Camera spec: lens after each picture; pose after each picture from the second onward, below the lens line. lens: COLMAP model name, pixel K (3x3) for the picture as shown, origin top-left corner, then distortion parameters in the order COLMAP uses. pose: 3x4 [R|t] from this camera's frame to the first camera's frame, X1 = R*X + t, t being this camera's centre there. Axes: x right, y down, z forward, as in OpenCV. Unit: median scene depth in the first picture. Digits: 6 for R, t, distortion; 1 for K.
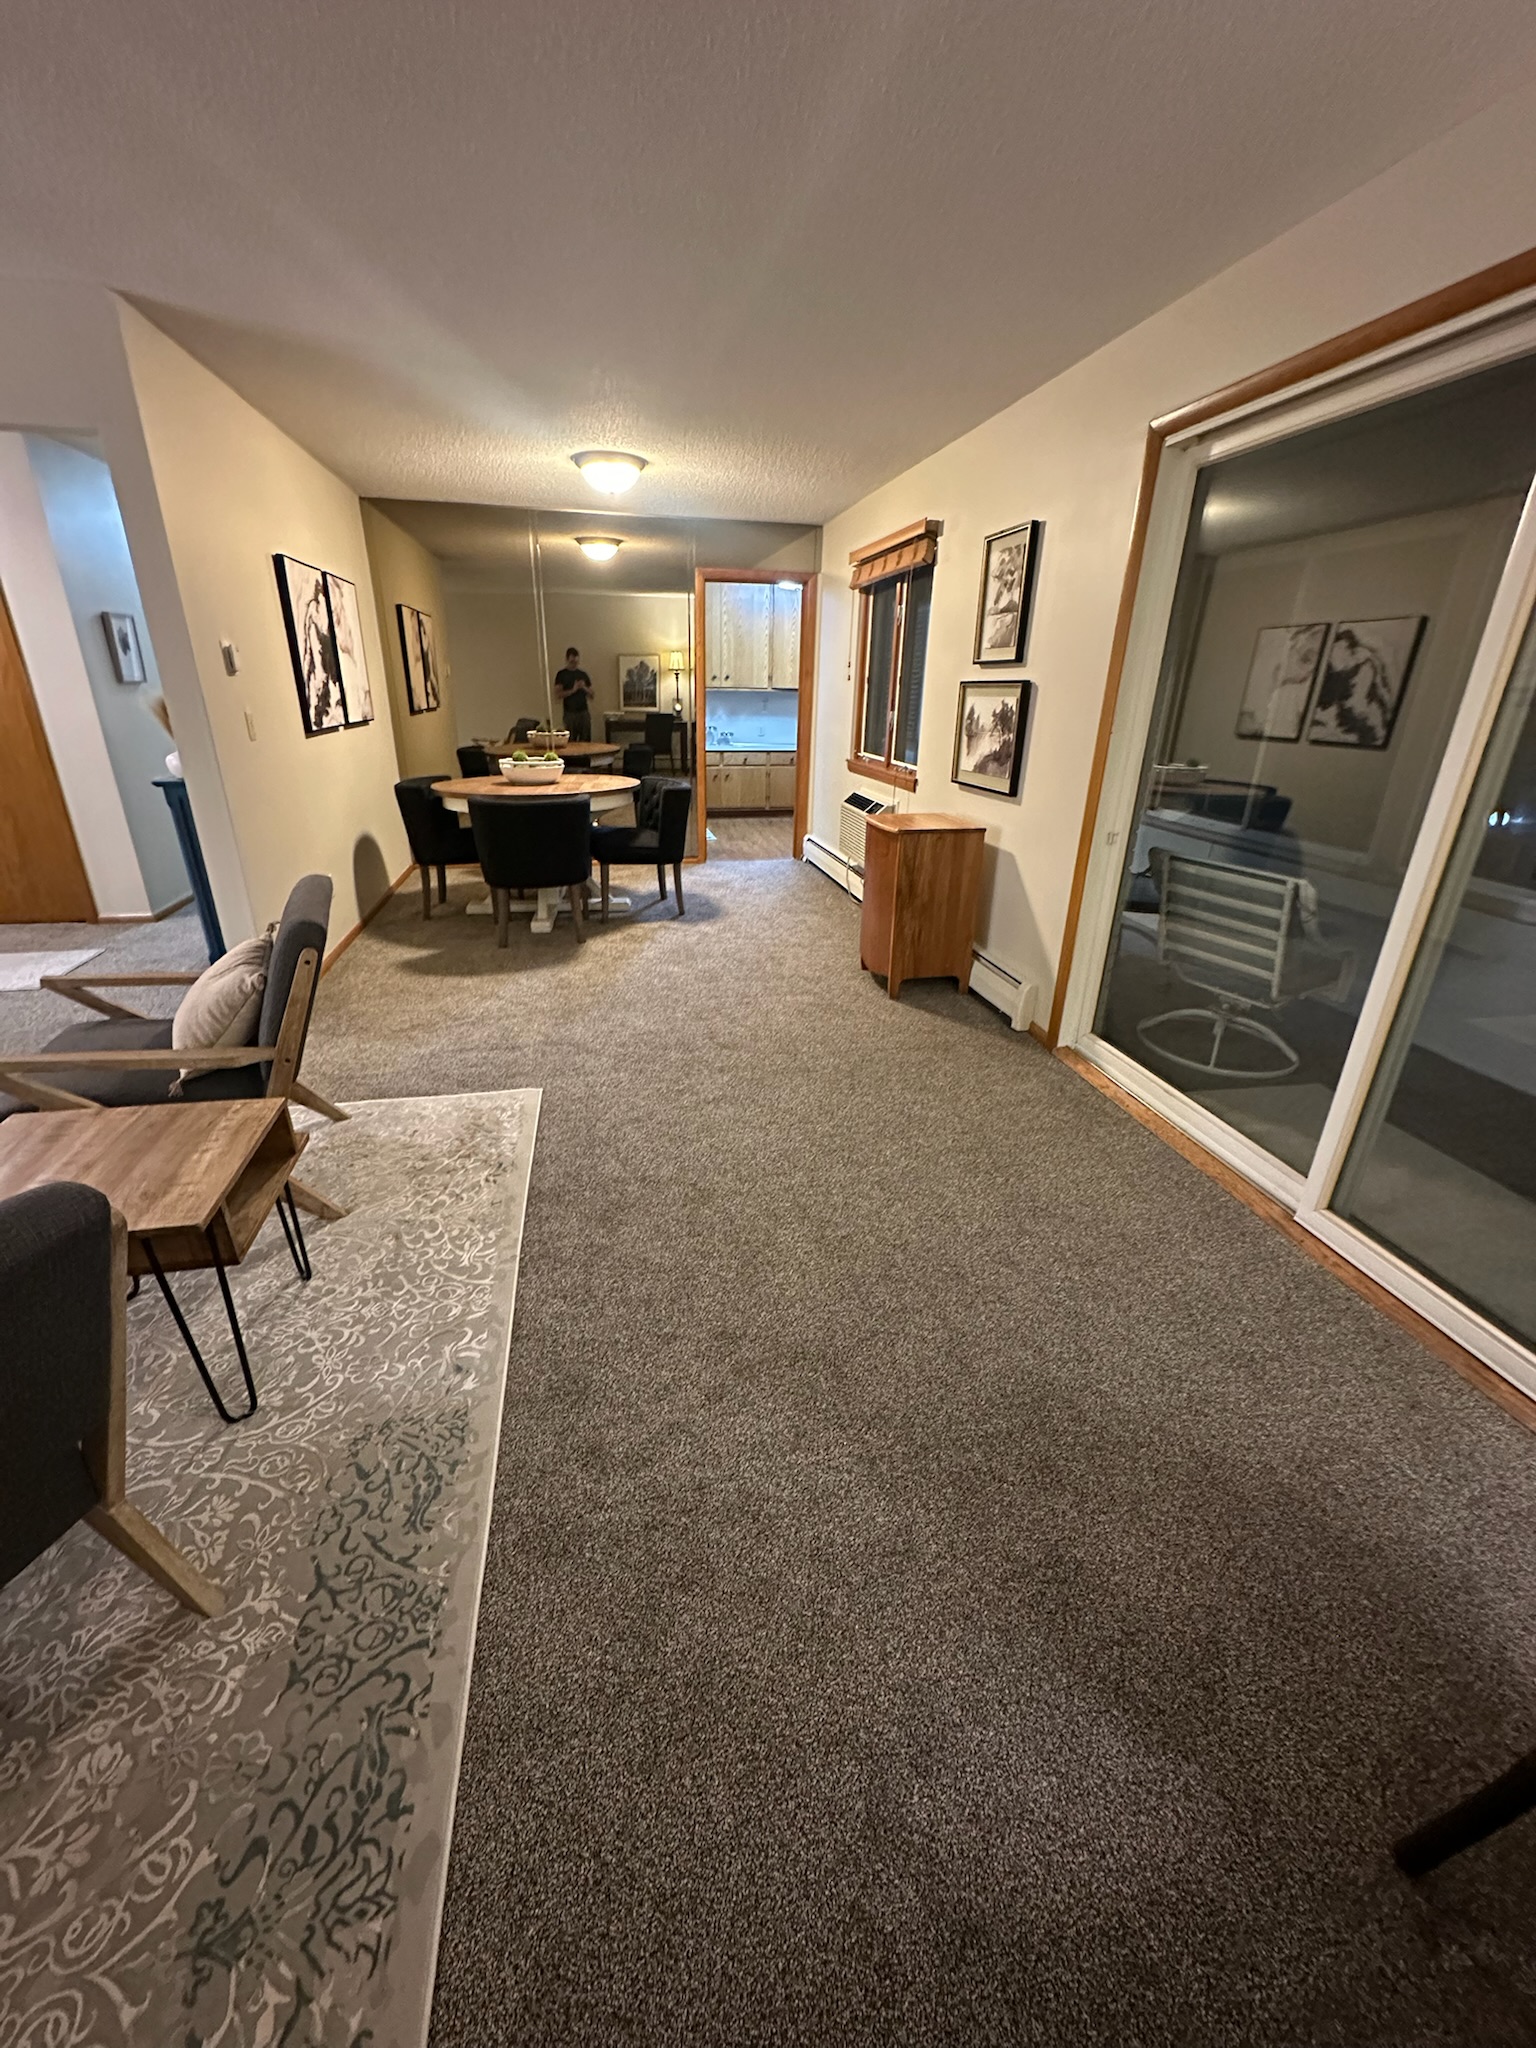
lens RADIAL K [[817.1, 0, 767.8], [0, 817.1, 1022.6], [0, 0, 1]] dist [-0.006612, 0.001342]
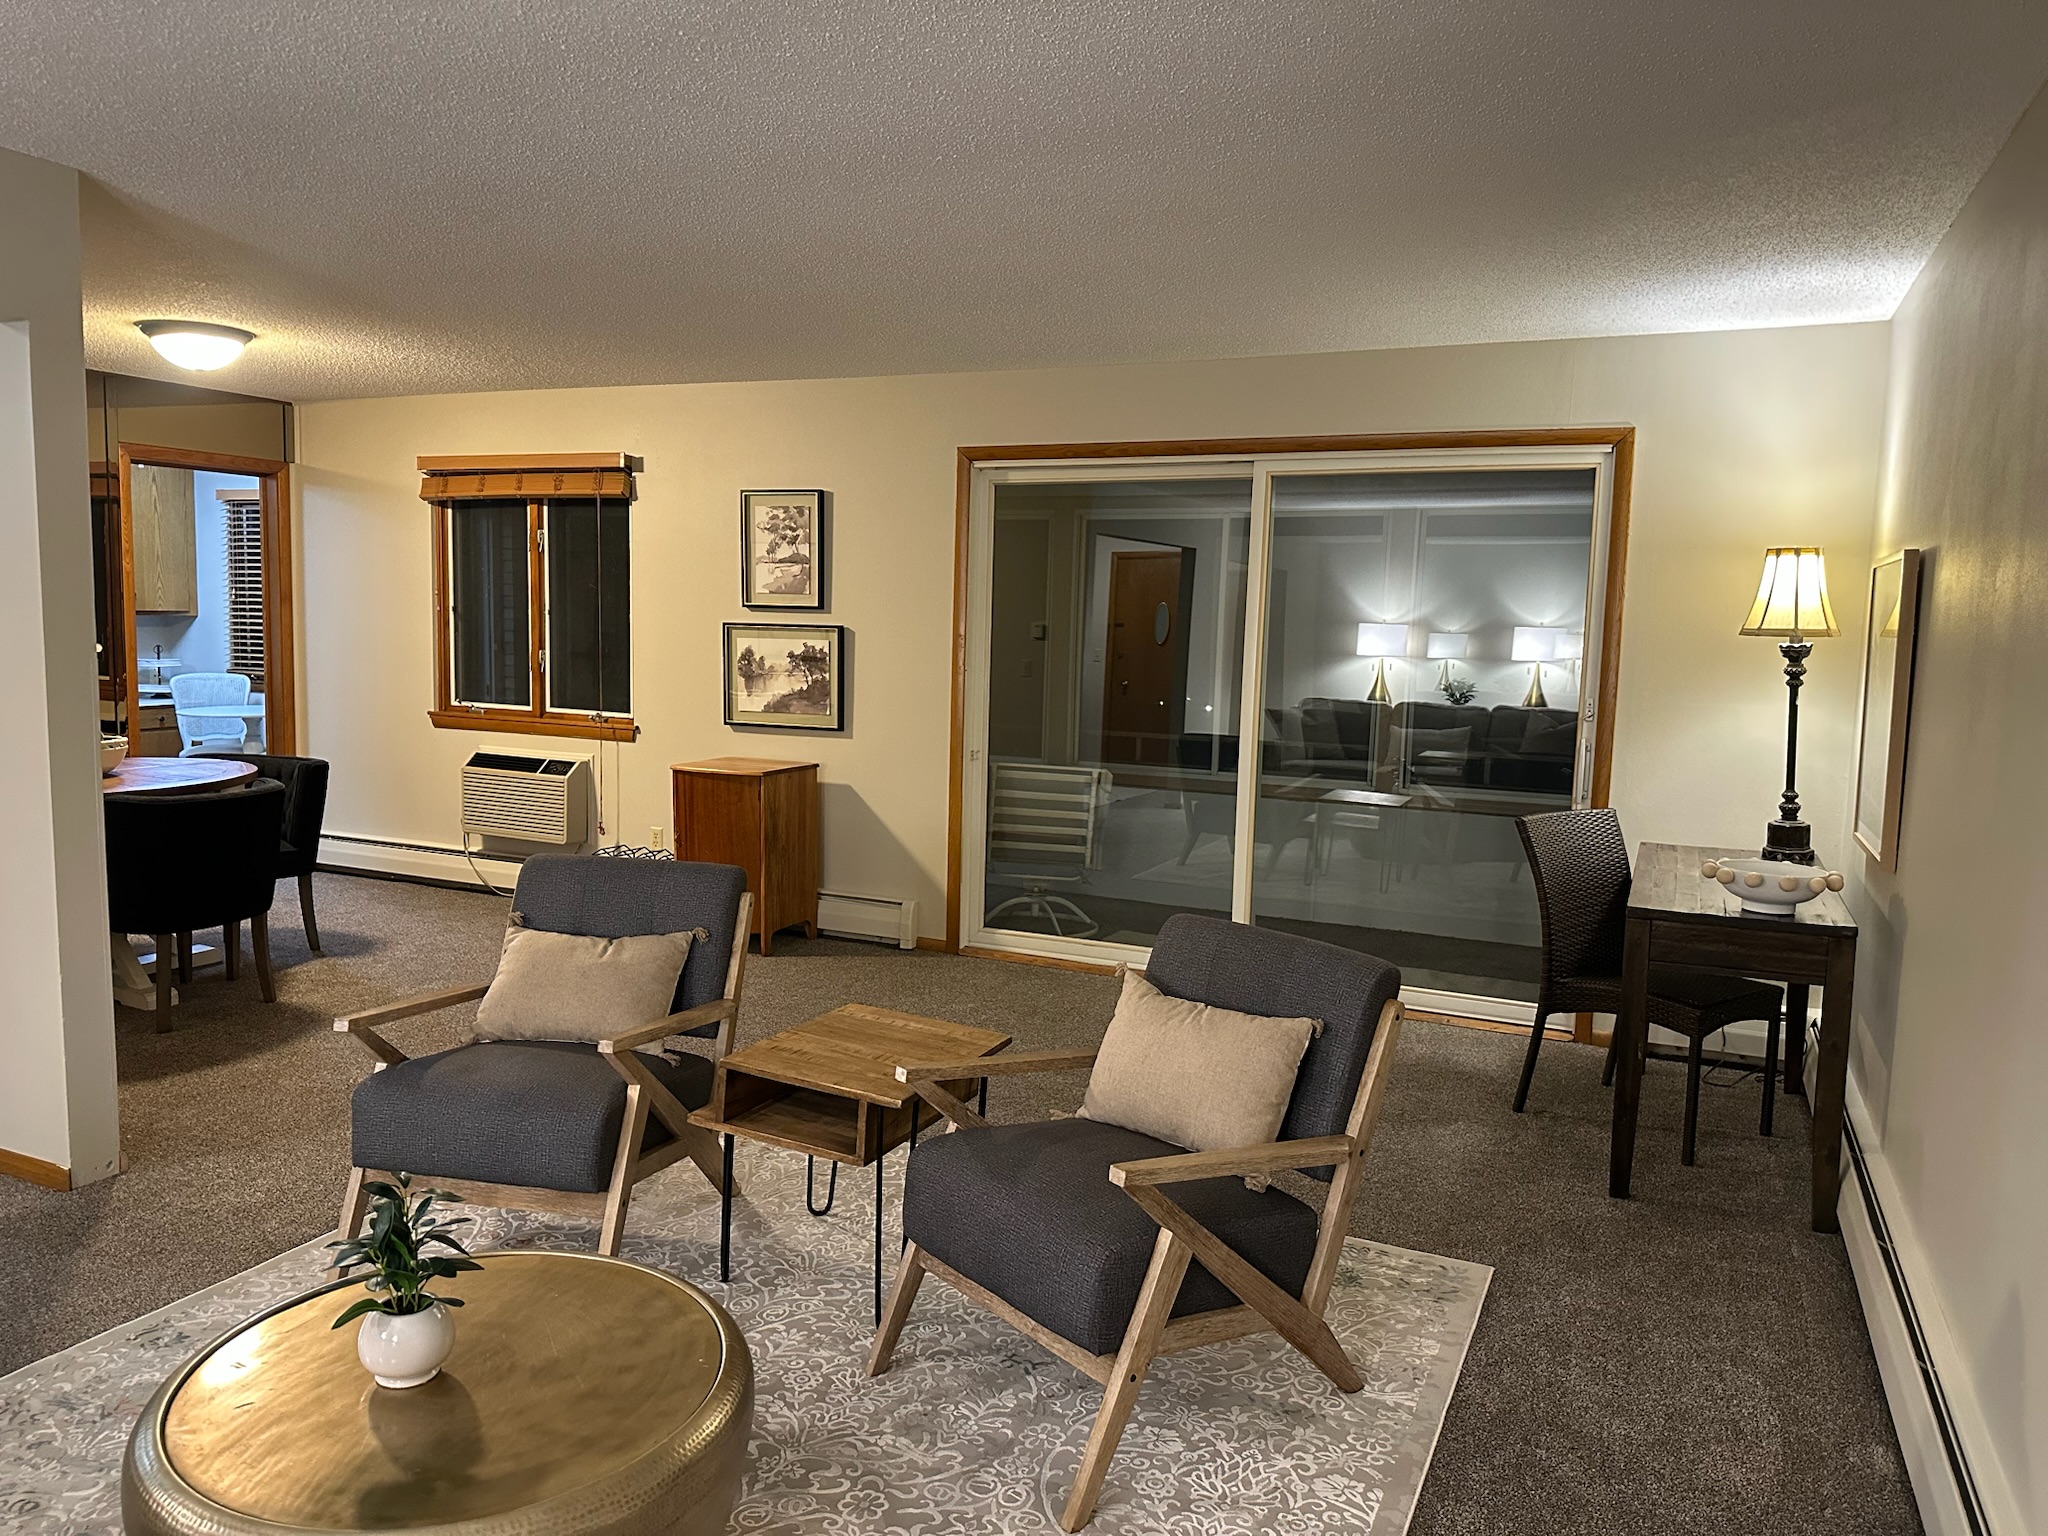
lens RADIAL K [[1427.5, 0, 1020.7], [0, 1427.5, 777.9], [0, 0, 1]] dist [0.069885, -0.074019]
pose [[0.596335, -0.093534, 0.797267, -0.972468], [0.292938, 0.950052, -0.107652, 0.037495], [-0.747376, 0.297747, 0.593949, -0.212059]]
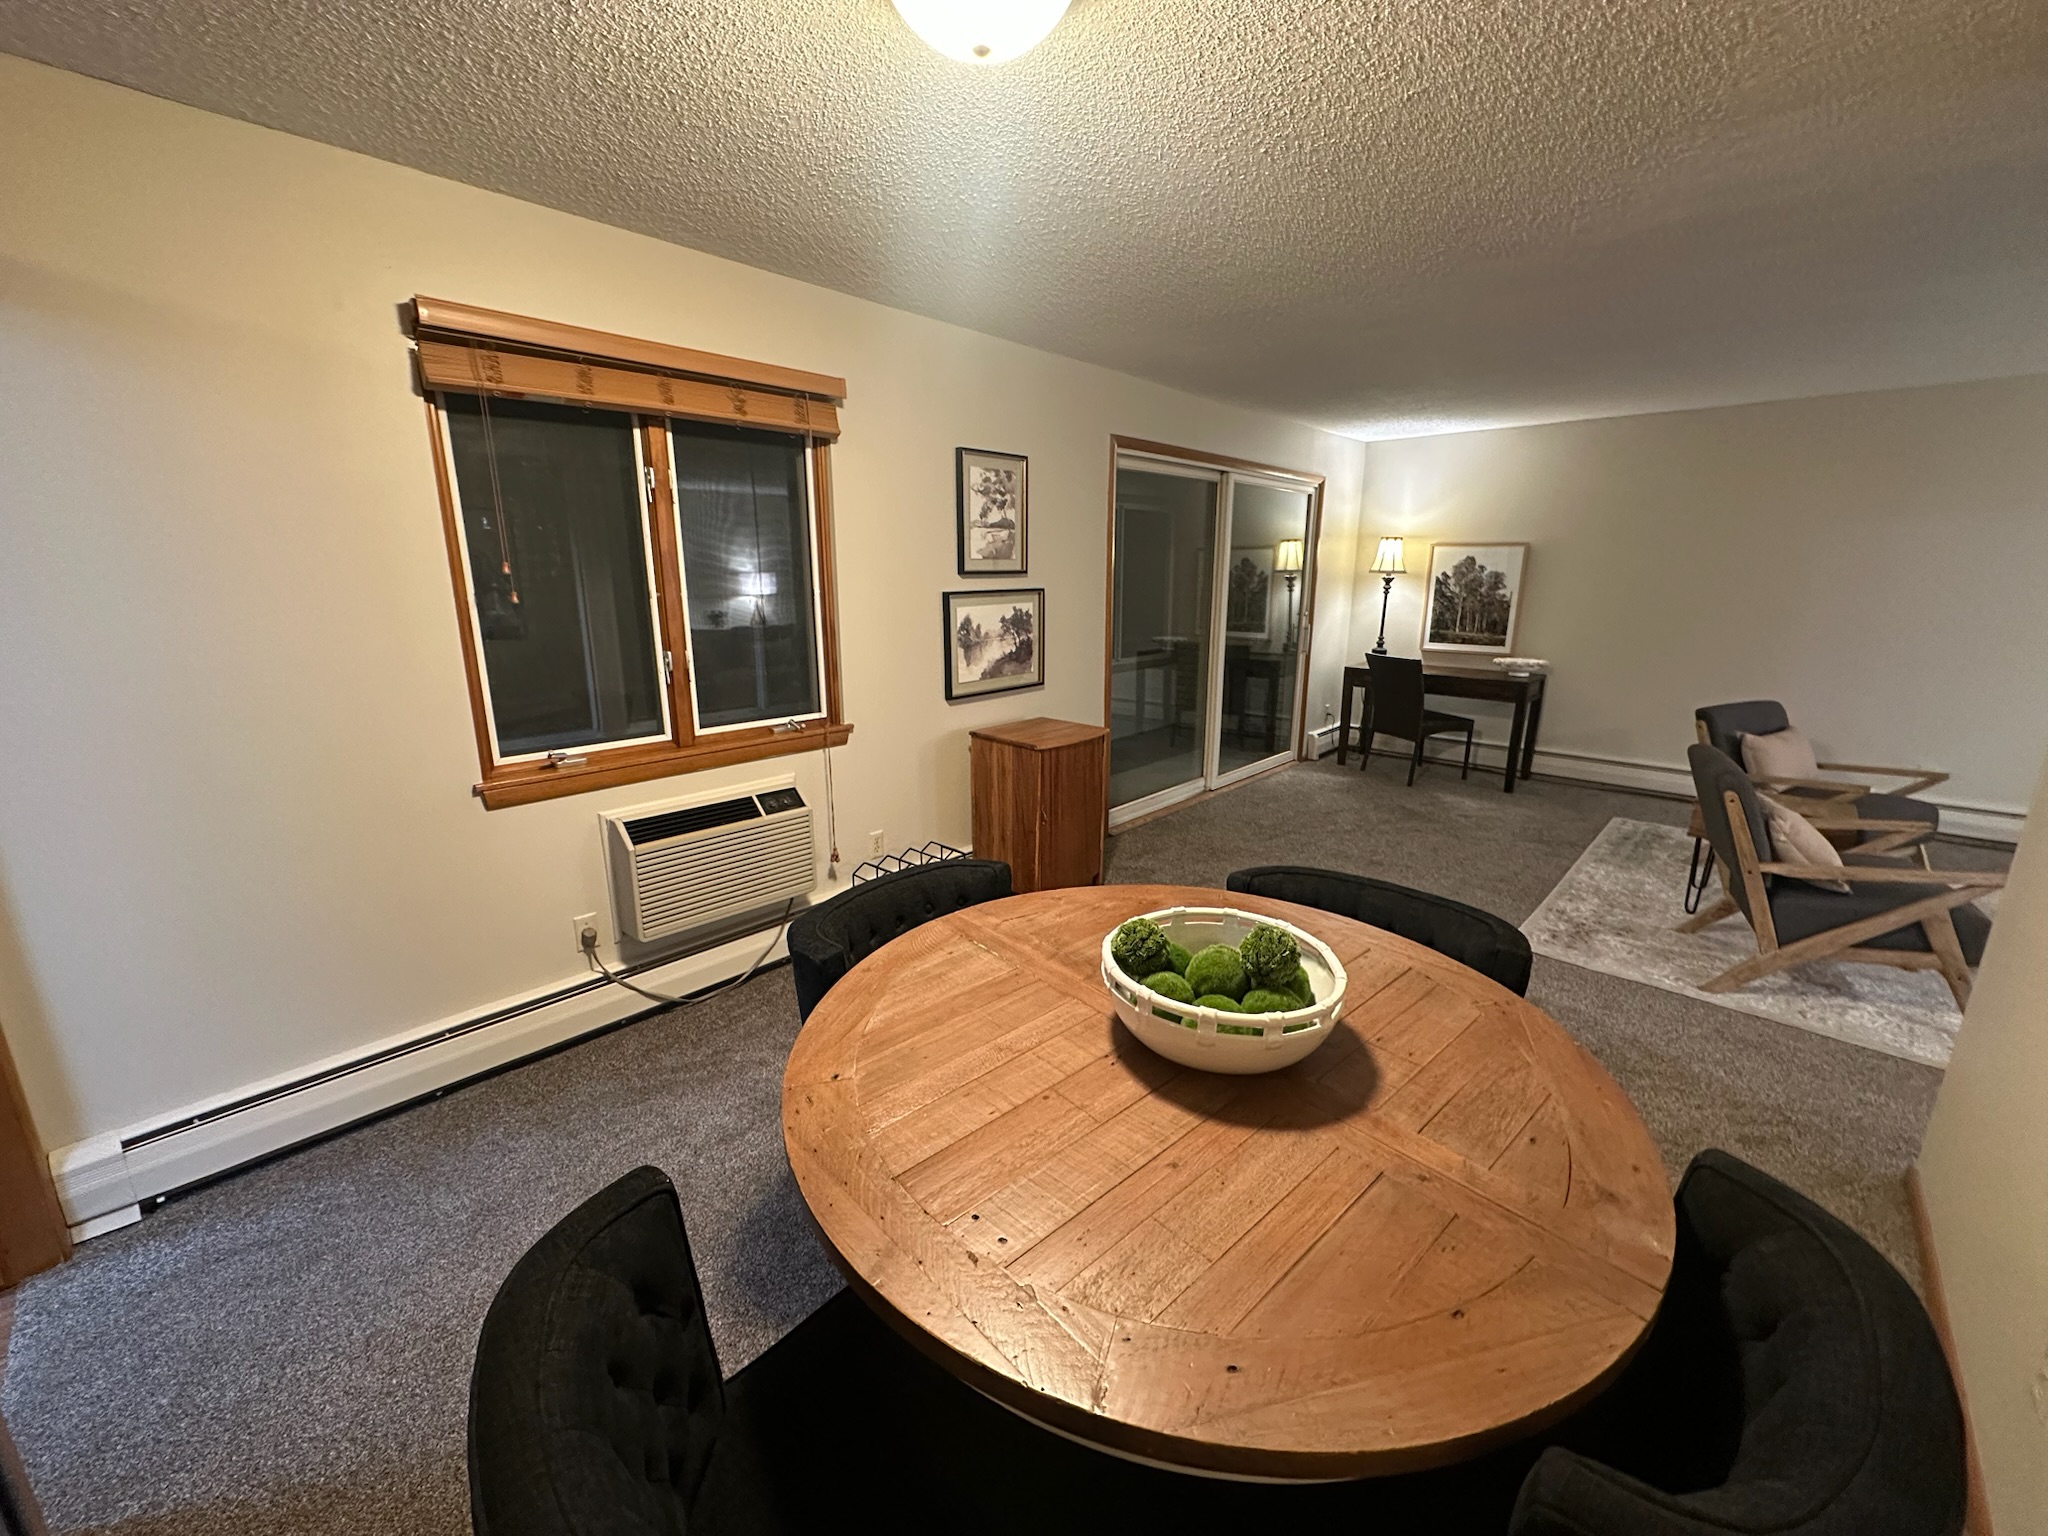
lens RADIAL K [[817.1, 0, 1016.3], [0, 817.1, 768.3], [0, 0, 1]] dist [-0.006612, 0.001342]
pose [[-0.568823, -0.216840, 0.793360, -0.595005], [0.303236, 0.841370, 0.447376, -0.678840], [-0.764518, 0.495053, -0.412837, 1.508791]]
